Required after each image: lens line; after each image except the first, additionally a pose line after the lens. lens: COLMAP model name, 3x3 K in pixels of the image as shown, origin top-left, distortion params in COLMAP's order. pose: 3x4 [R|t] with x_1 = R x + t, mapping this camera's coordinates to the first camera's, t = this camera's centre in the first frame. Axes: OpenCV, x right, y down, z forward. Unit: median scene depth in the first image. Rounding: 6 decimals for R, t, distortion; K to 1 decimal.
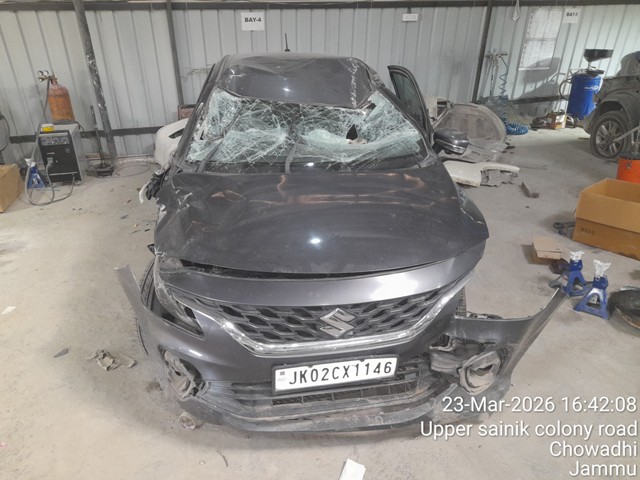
lens RADIAL K [[470.3, 0, 320.0], [0, 470.3, 240.0], [0, 0, 1]] dist [0.021627, -0.005080]
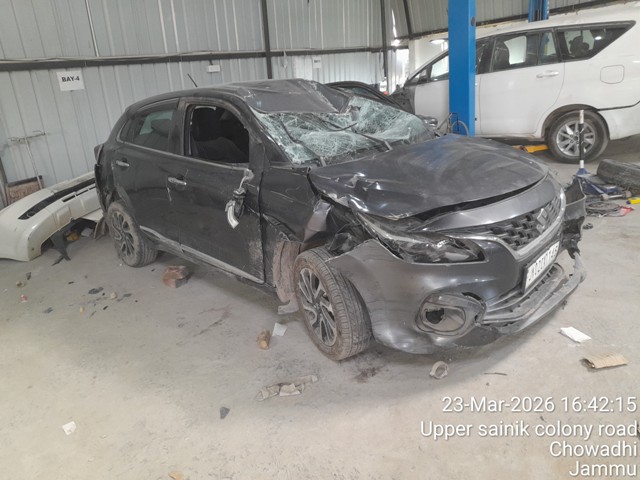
lens RADIAL K [[470.3, 0, 320.0], [0, 470.3, 240.0], [0, 0, 1]] dist [0.021627, -0.005080]
pose [[0.786421, -0.270059, 0.555527, -0.357046], [0.343704, 0.938590, -0.030280, 0.015691], [-0.513235, 0.214750, 0.830947, 0.066599]]
